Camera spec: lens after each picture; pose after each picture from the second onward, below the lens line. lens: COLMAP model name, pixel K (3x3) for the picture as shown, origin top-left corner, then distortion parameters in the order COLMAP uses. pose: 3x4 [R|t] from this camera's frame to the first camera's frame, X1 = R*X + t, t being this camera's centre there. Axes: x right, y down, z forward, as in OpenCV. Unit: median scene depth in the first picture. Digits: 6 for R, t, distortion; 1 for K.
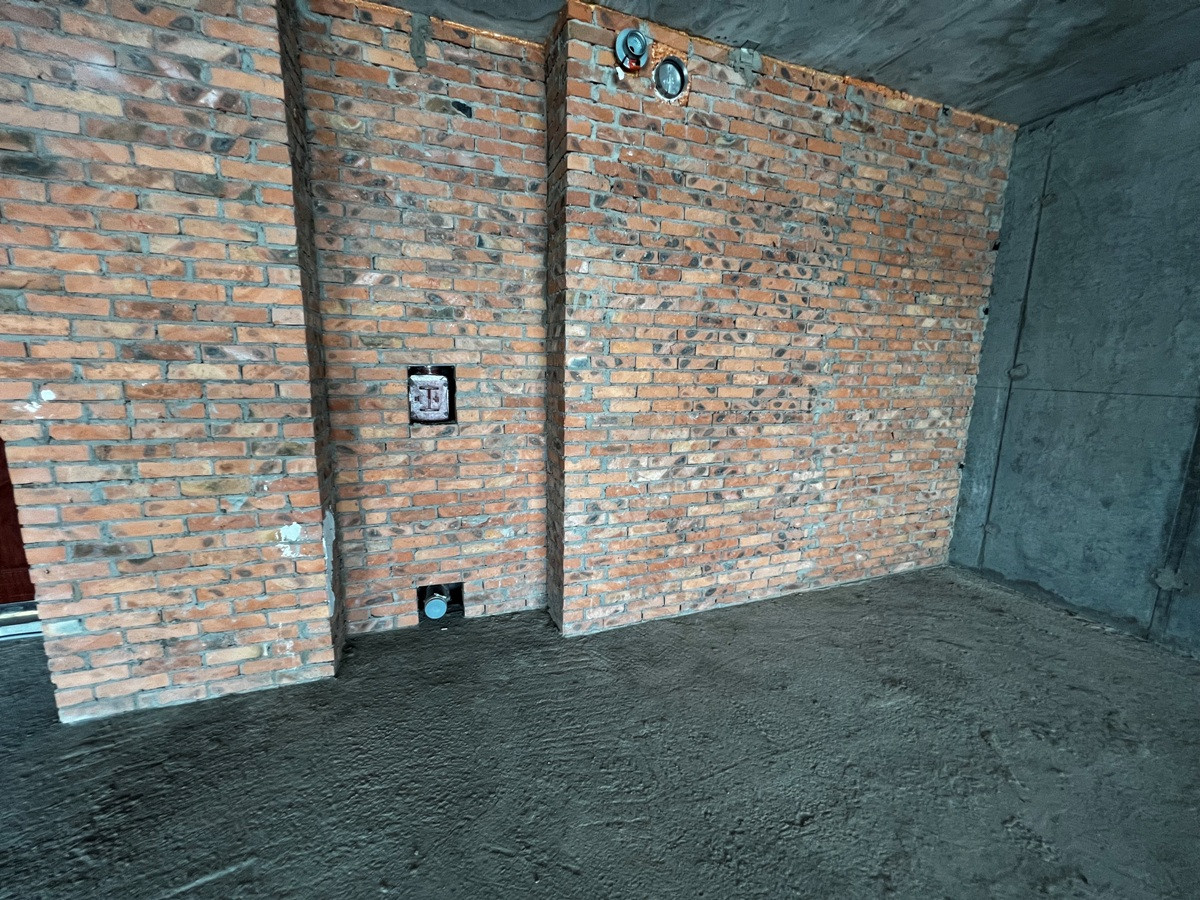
lens RADIAL K [[482.0, 0, 600.5], [0, 482.0, 454.0], [0, 0, 1]] dist [-0.000928, 0.000425]
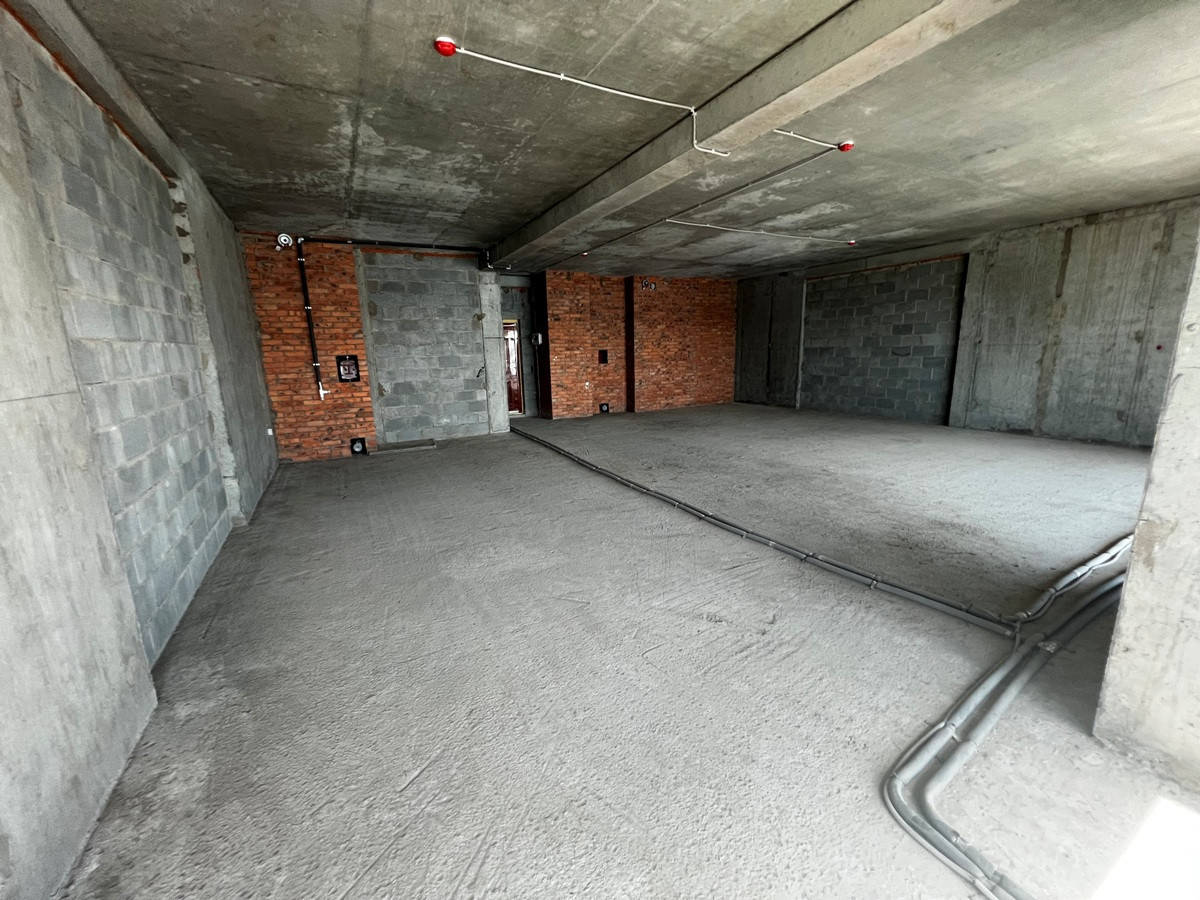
lens RADIAL K [[482.0, 0, 598.1], [0, 482.0, 450.4], [0, 0, 1]] dist [-0.000928, 0.000425]
pose [[0.989974, -0.072020, 0.121510, -0.923667], [0.069563, 0.997280, 0.024343, 0.575616], [-0.122933, -0.015646, 0.992292, -3.127285]]
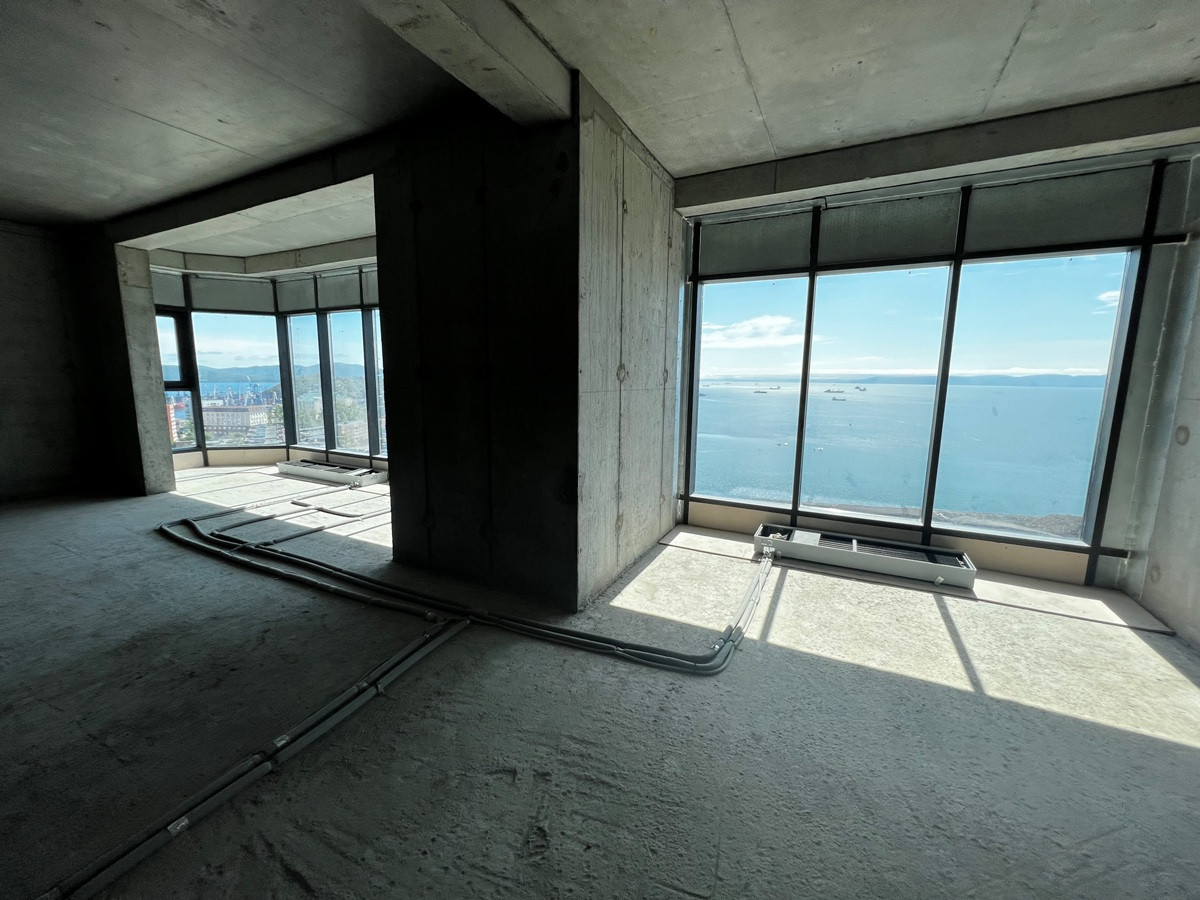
lens RADIAL K [[482.0, 0, 598.7], [0, 482.0, 449.7], [0, 0, 1]] dist [-0.000928, 0.000425]
pose [[-0.665323, -0.137230, 0.733835, -0.993866], [0.112866, 0.953173, 0.280576, 0.370220], [-0.737975, 0.269498, -0.618679, -2.010693]]
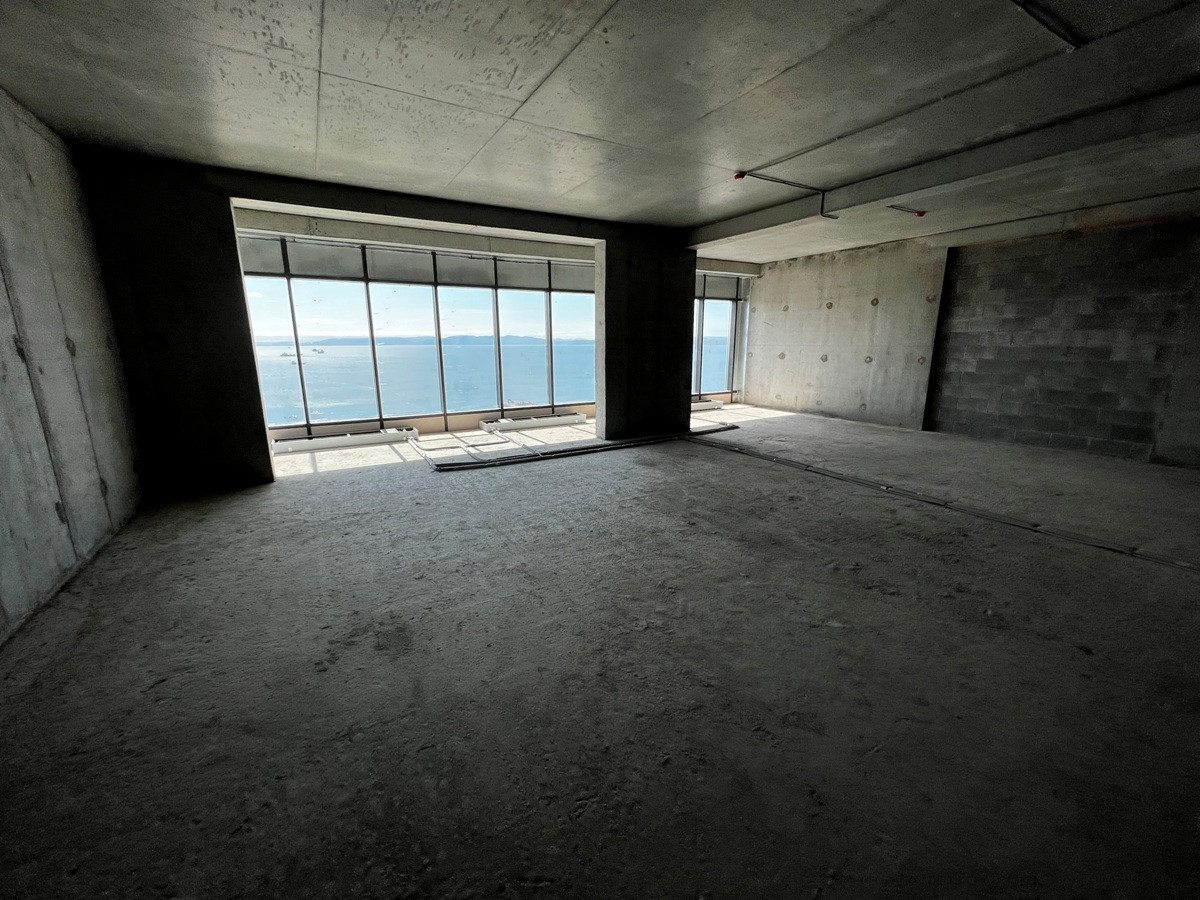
lens RADIAL K [[482.0, 0, 600.4], [0, 482.0, 448.6], [0, 0, 1]] dist [-0.000928, 0.000425]
pose [[-0.984833, 0.023526, -0.171905, 0.863382], [-0.045596, 0.920851, 0.387239, 0.008721], [0.167409, 0.389204, -0.905811, 0.090372]]
